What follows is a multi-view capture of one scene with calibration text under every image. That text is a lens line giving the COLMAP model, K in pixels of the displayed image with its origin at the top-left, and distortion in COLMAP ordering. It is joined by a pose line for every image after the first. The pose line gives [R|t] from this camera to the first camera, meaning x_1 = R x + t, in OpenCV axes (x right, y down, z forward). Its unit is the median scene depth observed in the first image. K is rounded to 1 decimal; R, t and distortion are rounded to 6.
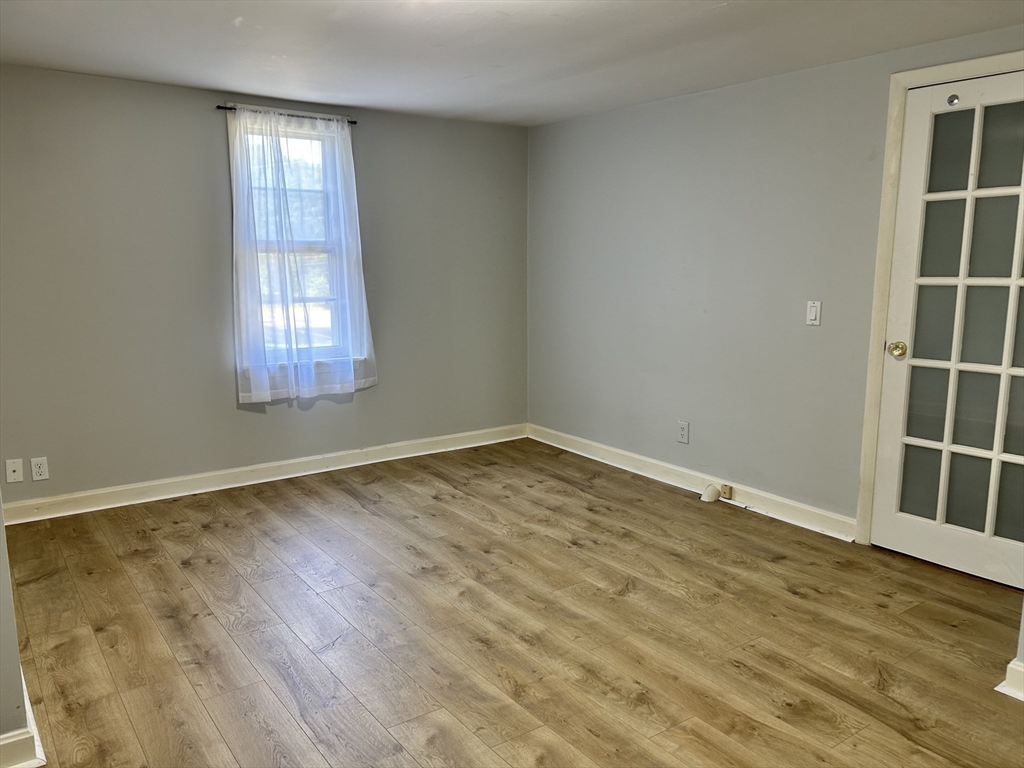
lens RADIAL K [[775.2, 0, 512.0], [0, 775.2, 384.0], [0, 0, 1]] dist [0.040663, -0.008561]
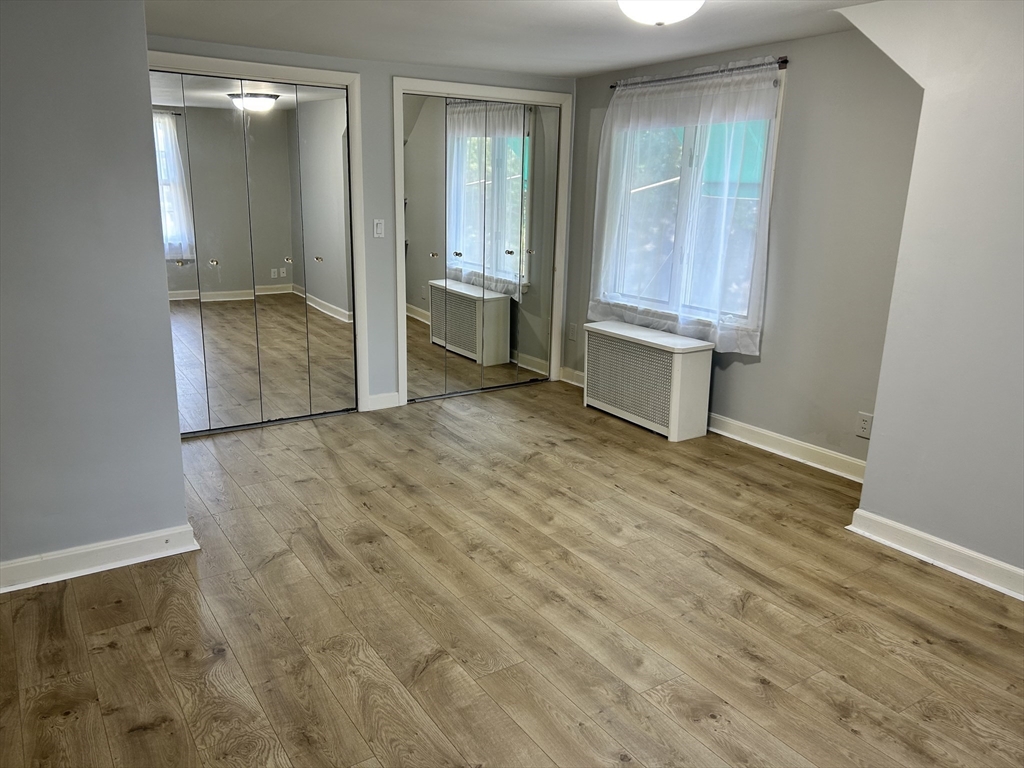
lens RADIAL K [[775.2, 0, 512.0], [0, 775.2, 384.0], [0, 0, 1]] dist [0.040663, -0.008561]
pose [[-0.998756, -0.030749, 0.039247, 0.047347], [-0.012253, 0.914404, 0.404618, -0.347388], [-0.048329, 0.403634, -0.913643, 1.805282]]
